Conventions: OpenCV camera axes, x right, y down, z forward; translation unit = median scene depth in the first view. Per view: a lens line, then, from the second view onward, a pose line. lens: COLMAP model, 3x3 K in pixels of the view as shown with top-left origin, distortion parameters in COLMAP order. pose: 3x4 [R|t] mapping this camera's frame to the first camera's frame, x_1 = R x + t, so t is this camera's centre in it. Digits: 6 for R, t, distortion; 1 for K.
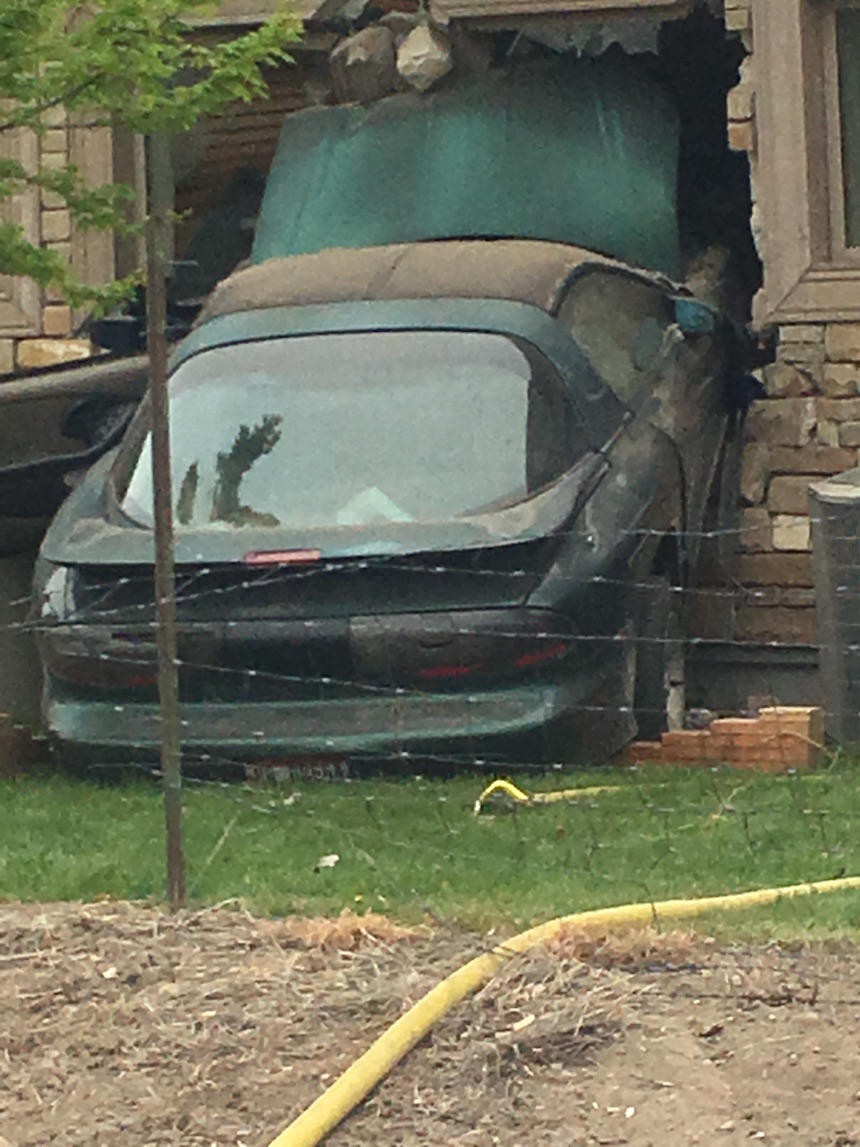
lens RADIAL K [[4840.1, 0, 430.0], [0, 4840.1, 573.5], [0, 0, 1]] dist [0.077246, -2.503269]
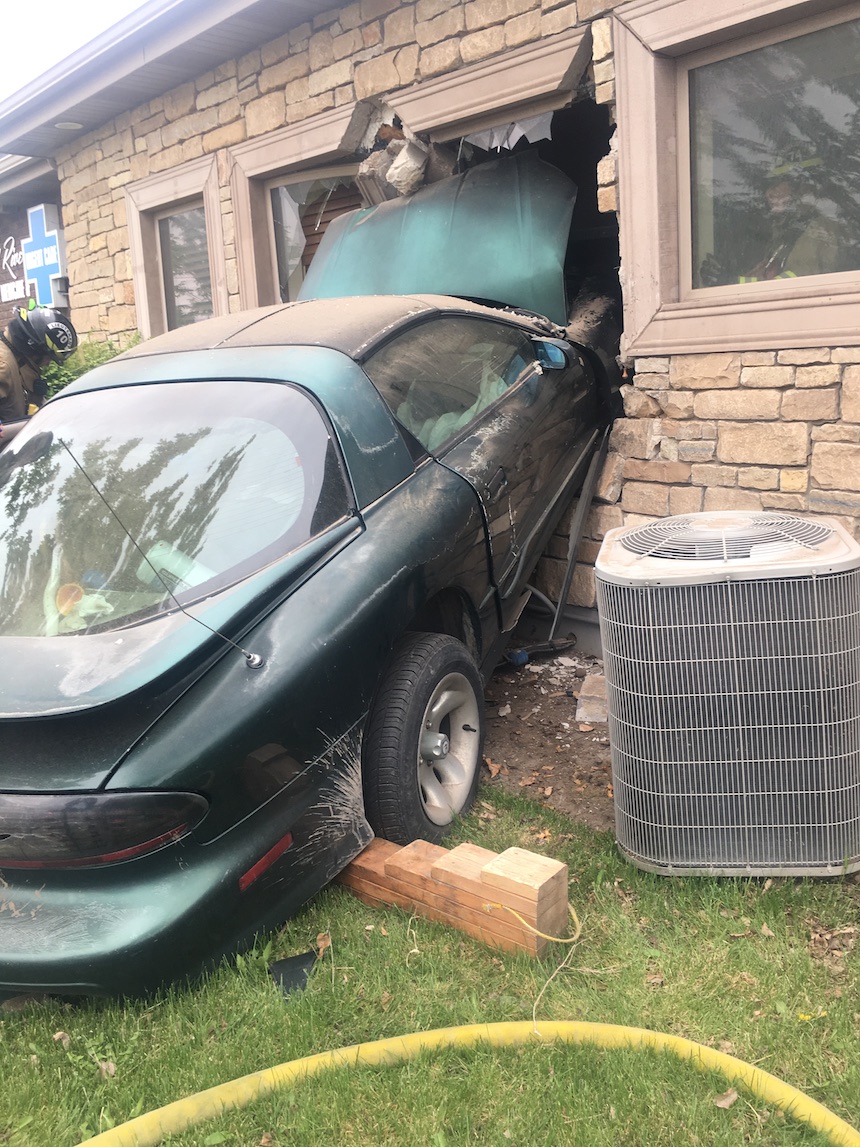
lens RADIAL K [[975.2, 0, 434.5], [0, 975.2, 571.2], [0, 0, 1]] dist [0.077646, -0.107100]
pose [[0.968354, 0.029047, -0.247883, 0.094580], [0.014583, 0.984922, 0.172383, -0.045773], [0.249153, -0.170542, 0.953330, 0.811438]]
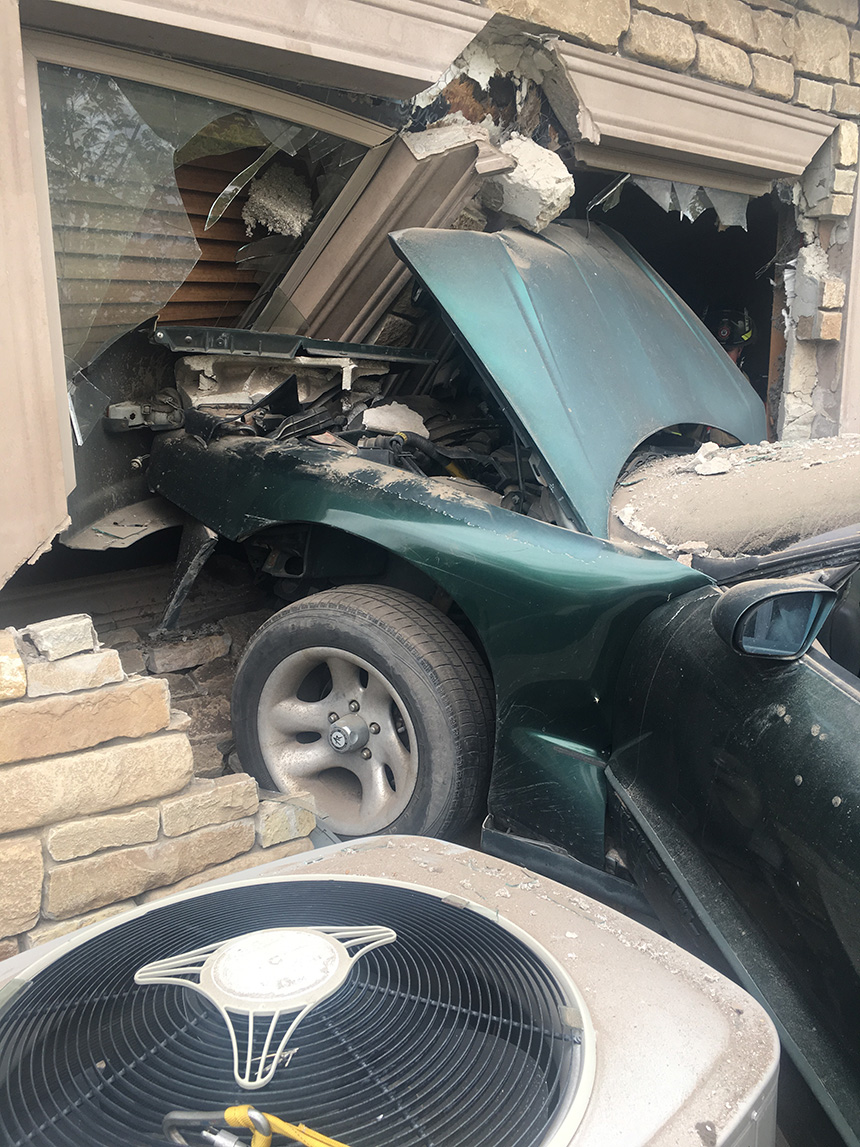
lens RADIAL K [[975.2, 0, 434.5], [0, 975.2, 571.2], [0, 0, 1]] dist [0.077646, -0.107100]
pose [[0.329728, -0.125481, 0.935700, -0.179668], [0.081797, 0.991198, 0.104099, -0.074178], [-0.940526, 0.042213, 0.337090, 1.110262]]
